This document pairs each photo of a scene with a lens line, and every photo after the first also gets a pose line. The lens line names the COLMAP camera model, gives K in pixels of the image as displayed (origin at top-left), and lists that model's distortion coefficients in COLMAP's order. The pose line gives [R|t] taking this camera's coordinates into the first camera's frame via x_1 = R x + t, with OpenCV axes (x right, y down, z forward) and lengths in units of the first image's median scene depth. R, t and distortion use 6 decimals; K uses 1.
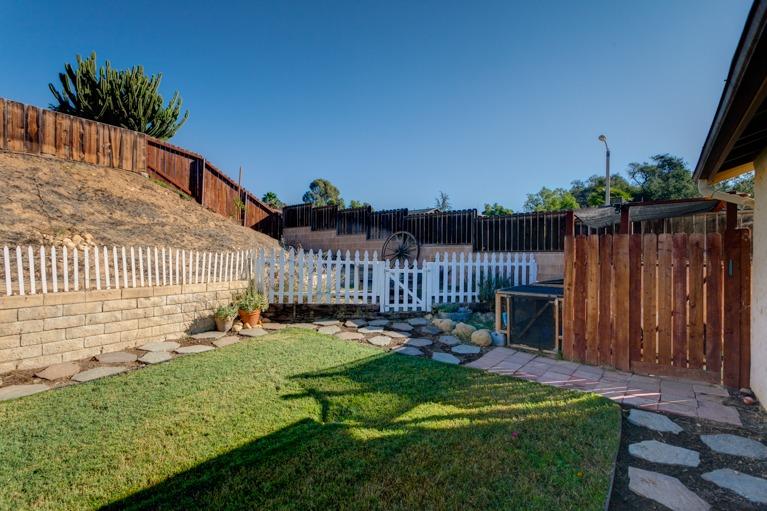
lens RADIAL K [[359.9, 0, 384.6], [0, 359.9, 256.9], [0, 0, 1]] dist [-0.001953, 0.000807]
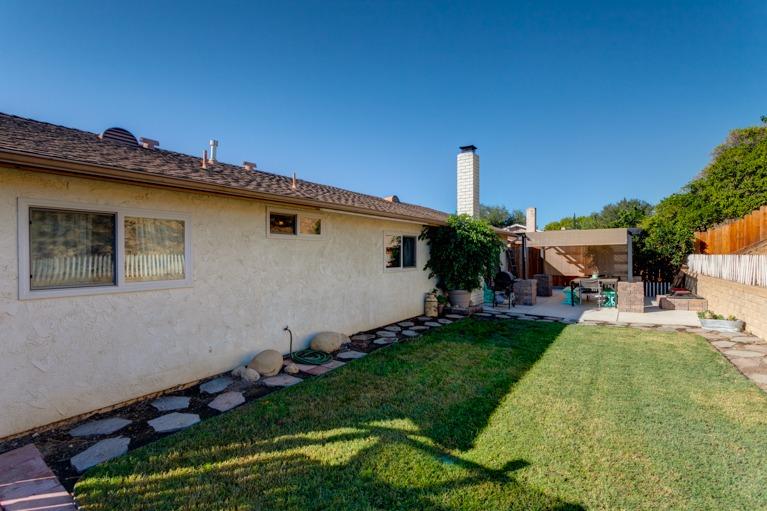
lens RADIAL K [[359.9, 0, 384.6], [0, 359.9, 256.9], [0, 0, 1]] dist [-0.001953, 0.000807]
pose [[-0.998398, 0.003024, -0.056503, 0.030110], [0.002593, 0.999967, 0.007703, -0.023651], [0.056524, 0.007544, -0.998373, 0.859139]]
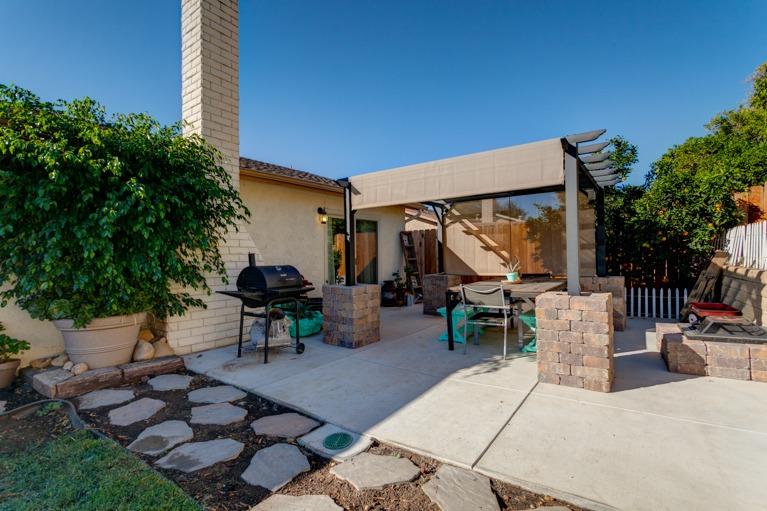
lens RADIAL K [[359.9, 0, 384.6], [0, 359.9, 256.9], [0, 0, 1]] dist [-0.001953, 0.000807]
pose [[-0.999306, 0.009364, -0.036053, -0.706604], [0.009084, 0.999927, 0.007927, 0.030959], [0.036125, 0.007594, -0.999318, 0.018478]]
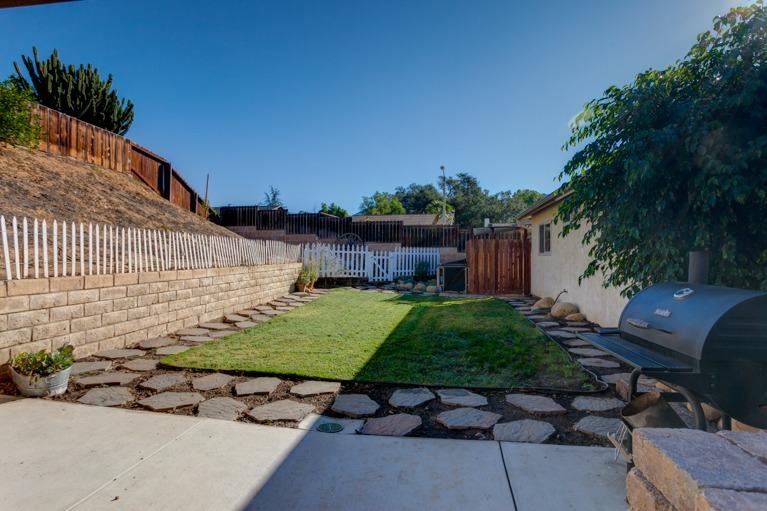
lens RADIAL K [[403.0, 0, 383.5], [0, 403.0, 255.5], [0, 0, 1]] dist [-0.000367, -0.000509]
pose [[0.884751, -0.000646, 0.466064, -0.808037], [0.002439, 0.999992, -0.003244, 0.034577], [-0.466058, 0.004007, 0.884745, -0.686883]]
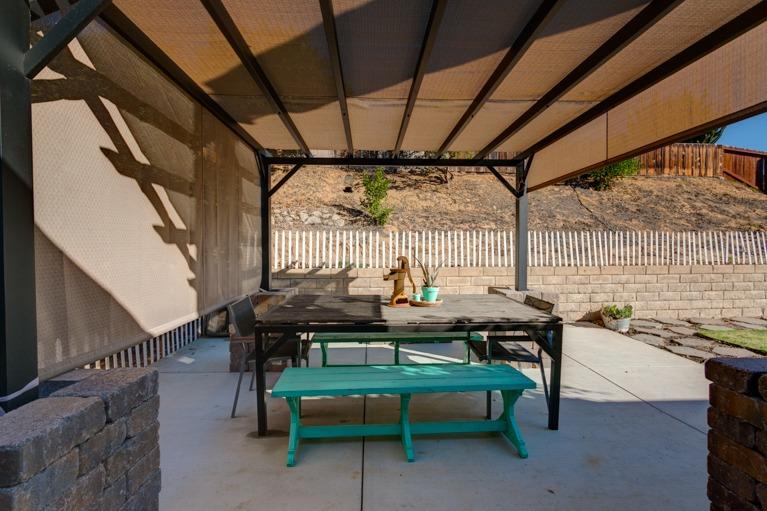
lens RADIAL K [[359.9, 0, 384.6], [0, 359.9, 256.9], [0, 0, 1]] dist [-0.001953, 0.000807]
pose [[0.639662, 0.004238, -0.768645, -0.674892], [0.002116, 0.999971, 0.007274, 0.034631], [0.768653, -0.006279, 0.639635, -0.932135]]
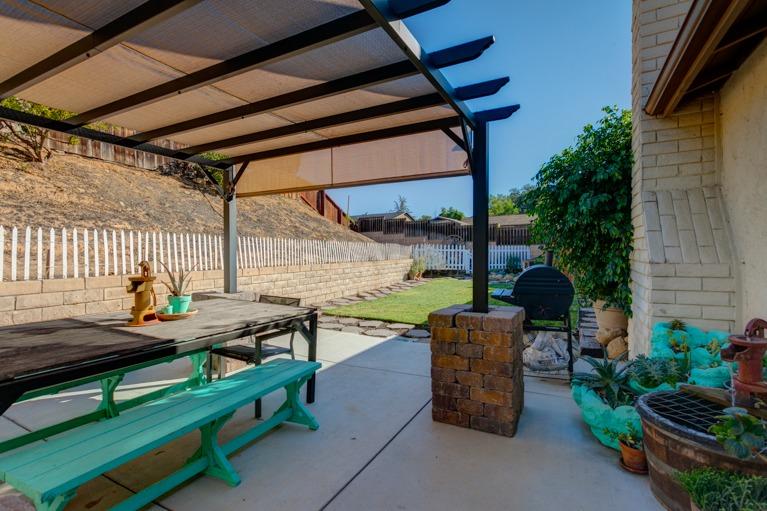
lens RADIAL K [[359.9, 0, 384.6], [0, 359.9, 256.9], [0, 0, 1]] dist [-0.001953, 0.000807]
pose [[0.986371, -0.016239, 0.163734, -0.816136], [0.015669, 0.999866, 0.004778, 0.035479], [-0.163789, -0.002147, 0.986493, -1.007282]]
